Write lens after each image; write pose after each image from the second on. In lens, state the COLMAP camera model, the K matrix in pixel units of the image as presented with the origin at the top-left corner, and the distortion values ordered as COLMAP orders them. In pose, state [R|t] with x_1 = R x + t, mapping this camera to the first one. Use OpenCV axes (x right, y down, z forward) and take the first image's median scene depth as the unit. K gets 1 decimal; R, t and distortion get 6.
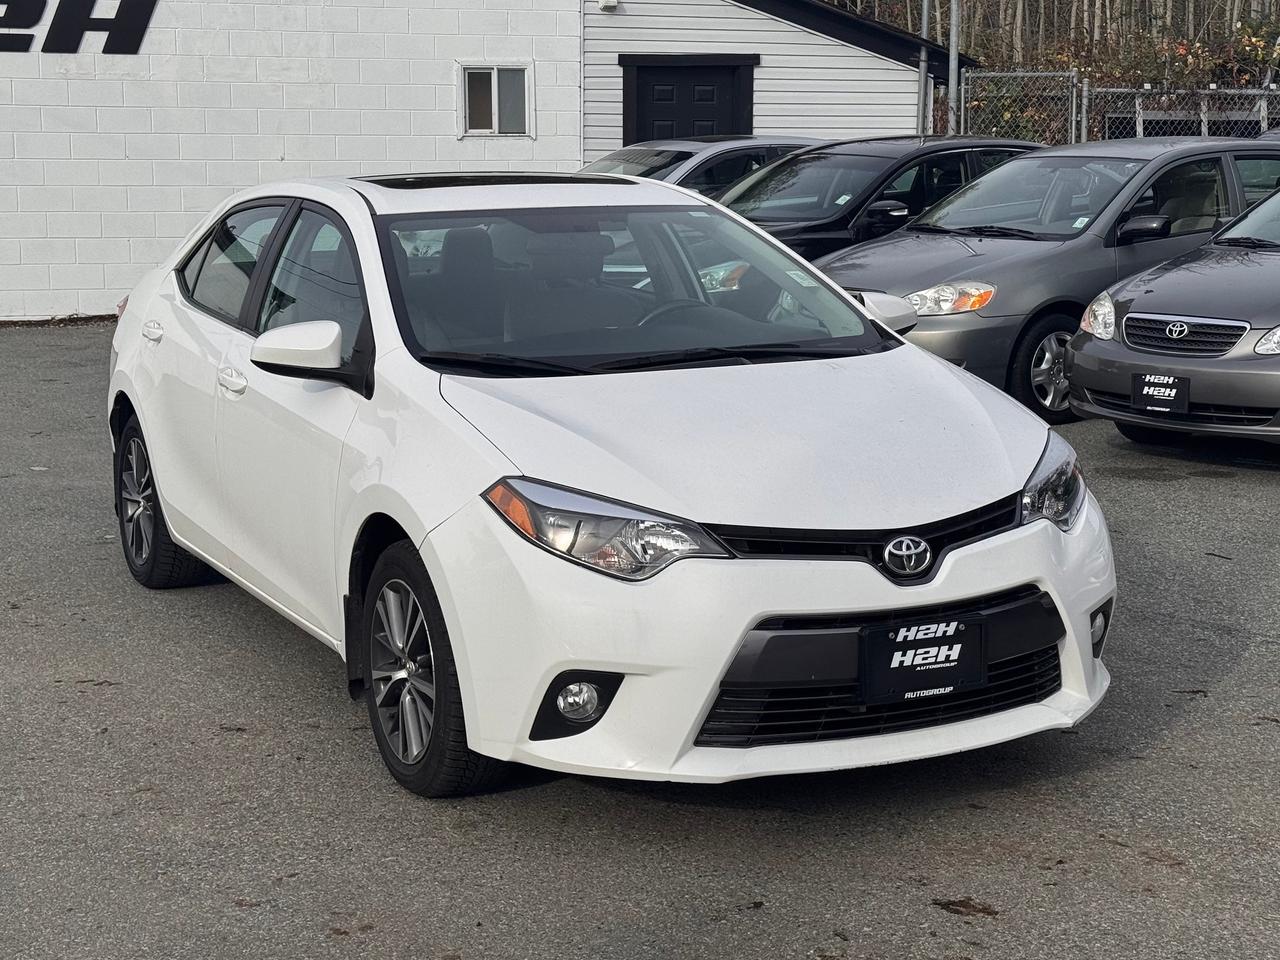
lens RADIAL K [[1777.2, 0, 640.4], [0, 1777.2, 476.2], [0, 0, 1]] dist [0.105566, 0.000000]
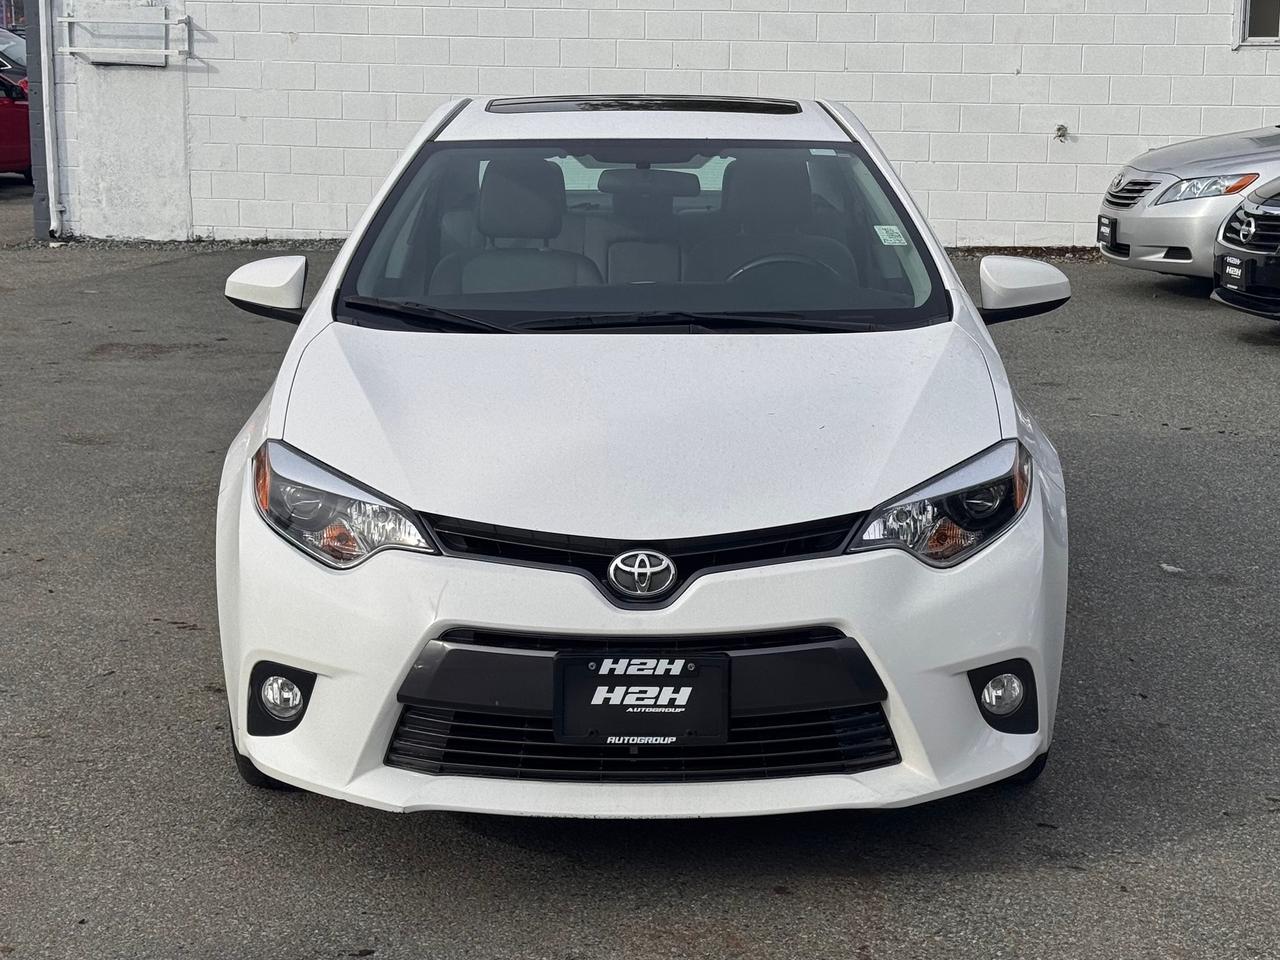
lens RADIAL K [[2053.9, 0, 639.9], [0, 2053.9, 482.9], [0, 0, 1]] dist [0.100336, 0.000000]
pose [[0.924918, 0.090697, -0.369190, 0.501222], [-0.083073, 0.995874, 0.036533, -0.032704], [0.370980, -0.003121, 0.928636, 0.111306]]
